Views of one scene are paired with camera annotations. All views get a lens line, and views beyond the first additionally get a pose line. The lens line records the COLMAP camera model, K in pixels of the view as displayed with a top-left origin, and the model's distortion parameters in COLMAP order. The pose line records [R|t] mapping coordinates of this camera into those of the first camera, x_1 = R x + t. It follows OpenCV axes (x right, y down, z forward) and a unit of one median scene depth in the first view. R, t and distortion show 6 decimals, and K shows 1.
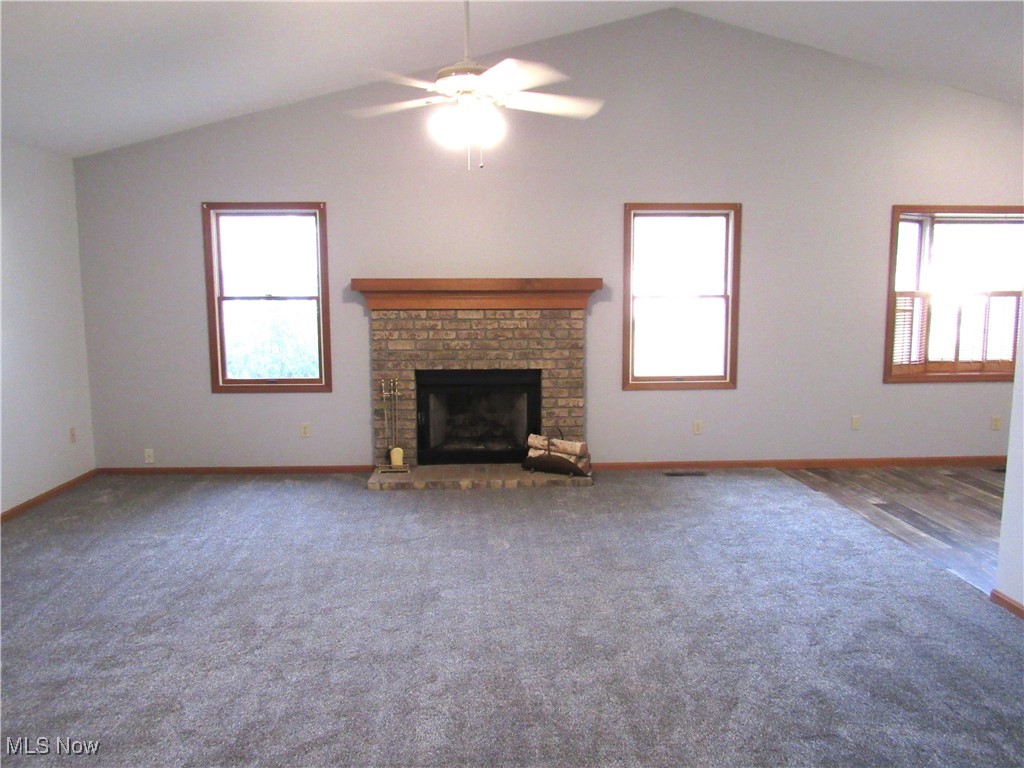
lens RADIAL K [[741.4, 0, 494.0], [0, 741.4, 368.7], [0, 0, 1]] dist [-0.039213, 0.013738]
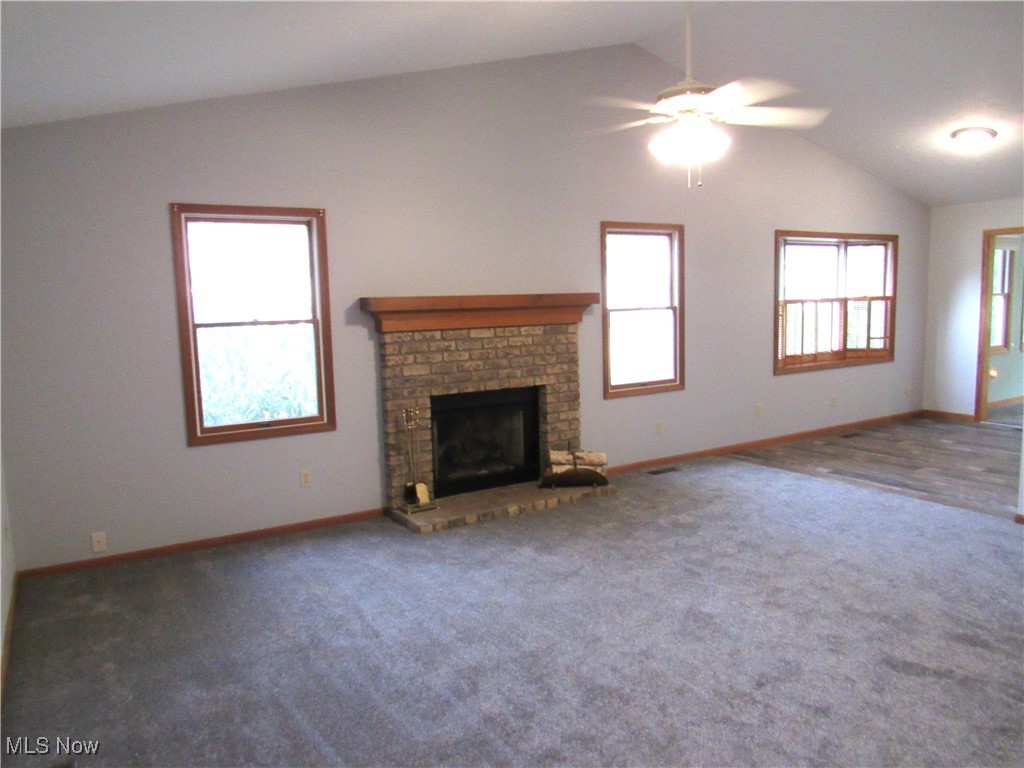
lens RADIAL K [[741.4, 0, 487.8], [0, 741.4, 373.9], [0, 0, 1]] dist [-0.039213, 0.013738]
pose [[0.873741, -0.067733, 0.481652, -0.483445], [0.076723, 0.997052, 0.001032, -0.021250], [-0.480302, 0.036052, 0.876362, 0.164596]]
